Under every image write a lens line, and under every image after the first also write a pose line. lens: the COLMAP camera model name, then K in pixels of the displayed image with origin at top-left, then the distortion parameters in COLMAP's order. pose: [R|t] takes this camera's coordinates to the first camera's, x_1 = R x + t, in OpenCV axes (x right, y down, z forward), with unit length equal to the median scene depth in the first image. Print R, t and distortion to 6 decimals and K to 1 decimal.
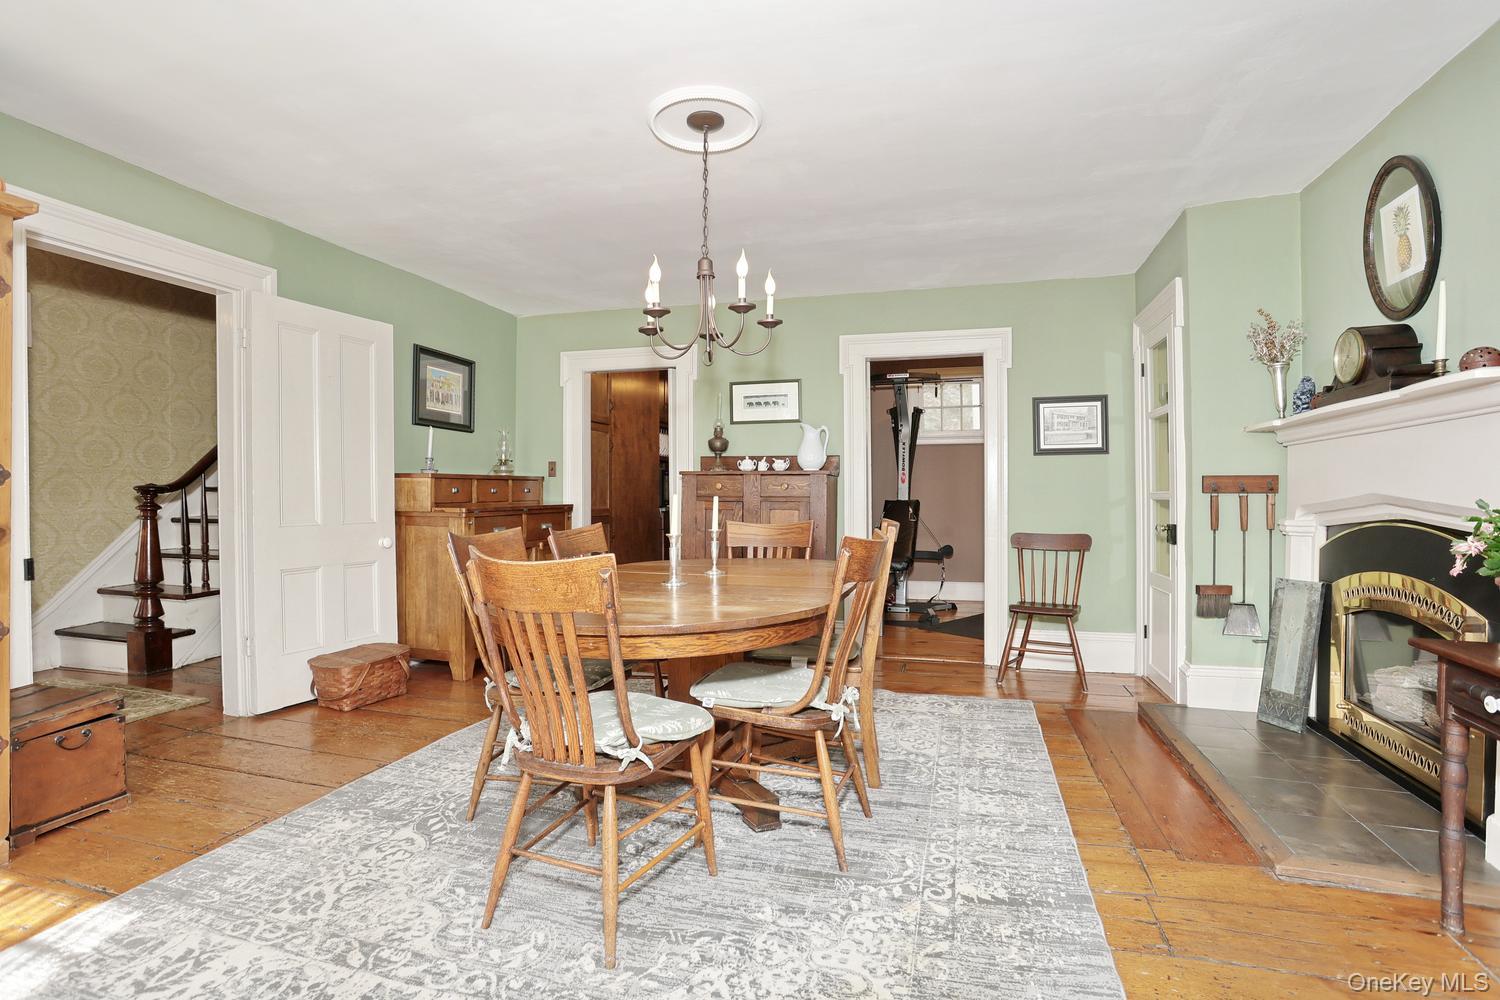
lens RADIAL K [[729.4, 0, 747.1], [0, 729.4, 498.7], [0, 0, 1]] dist [-0.066638, 0.025472]
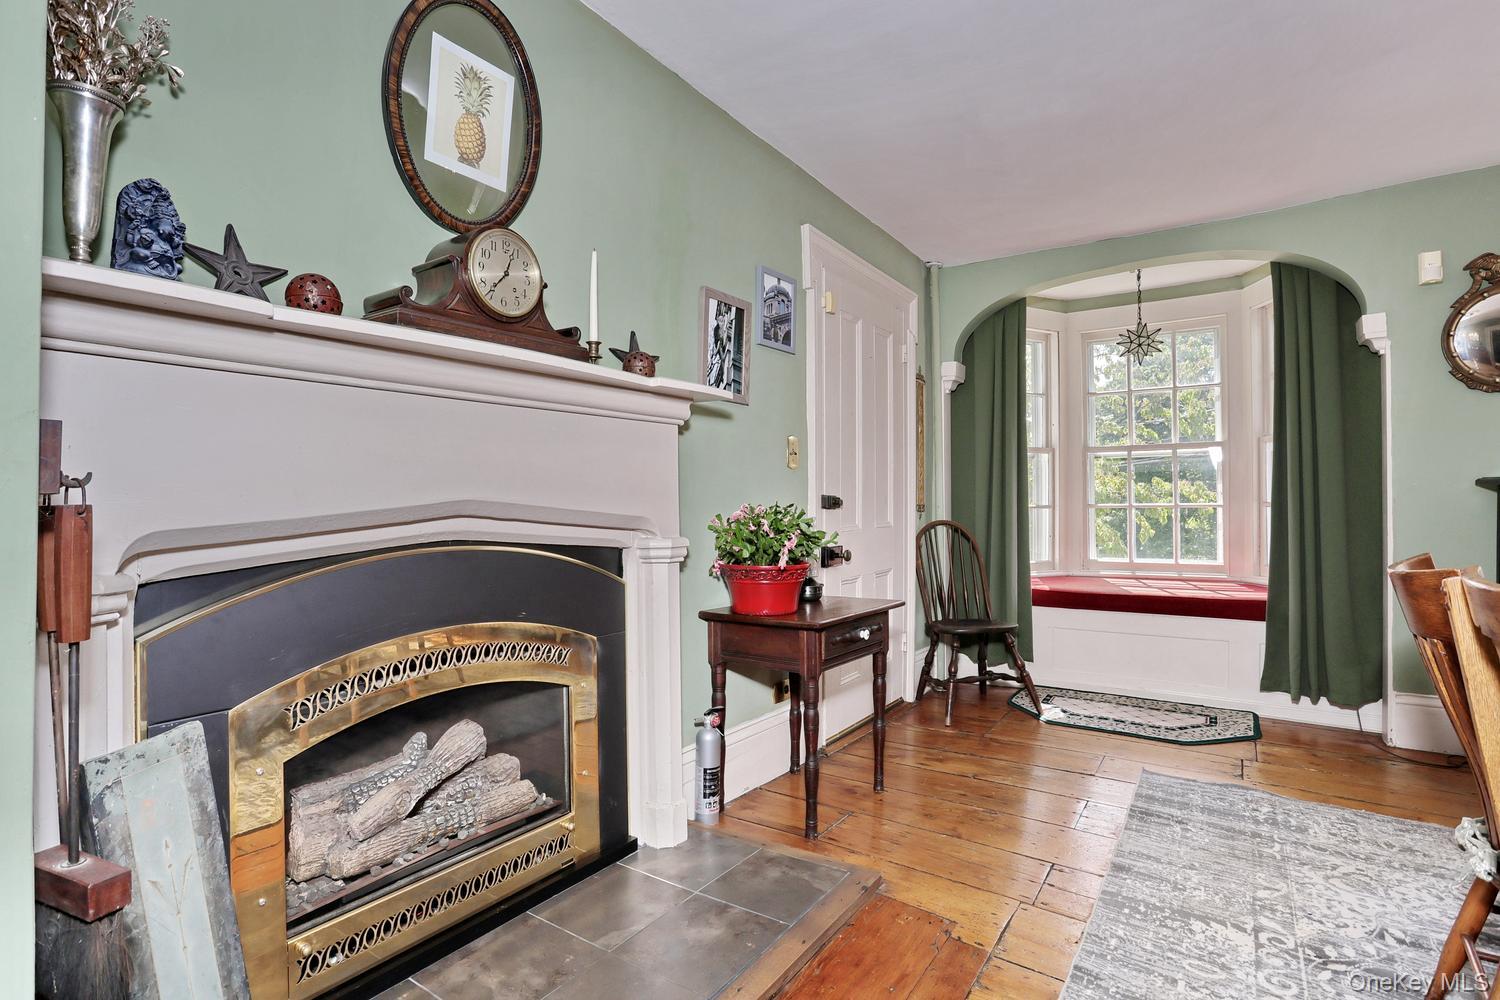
lens RADIAL K [[729.4, 0, 750.8], [0, 729.4, 497.4], [0, 0, 1]] dist [-0.066638, 0.025472]
pose [[-0.952183, 0.004048, 0.305500, 0.632017], [0.003870, 0.999992, -0.001189, -0.008625], [-0.305502, 0.000050, -0.952191, 2.060736]]
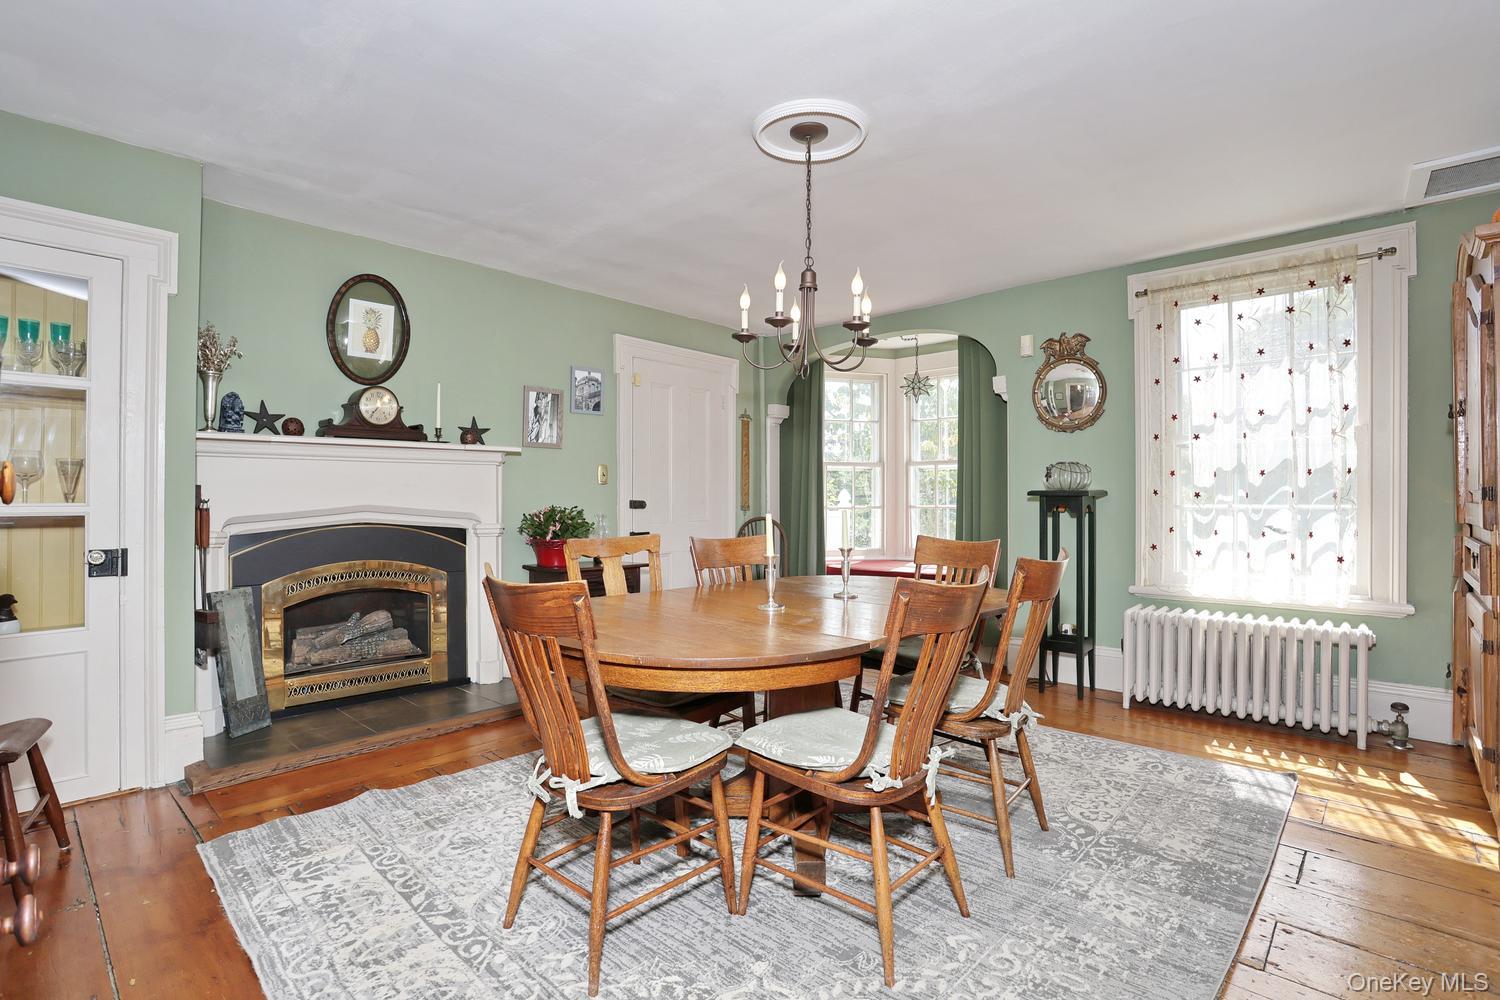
lens RADIAL K [[729.4, 0, 746.4], [0, 729.4, 499.2], [0, 0, 1]] dist [-0.066638, 0.025472]
pose [[-0.893023, -0.001122, 0.450009, -0.578808], [0.001498, 0.999984, 0.005468, -0.032744], [-0.450008, 0.005557, -0.893007, 2.618258]]
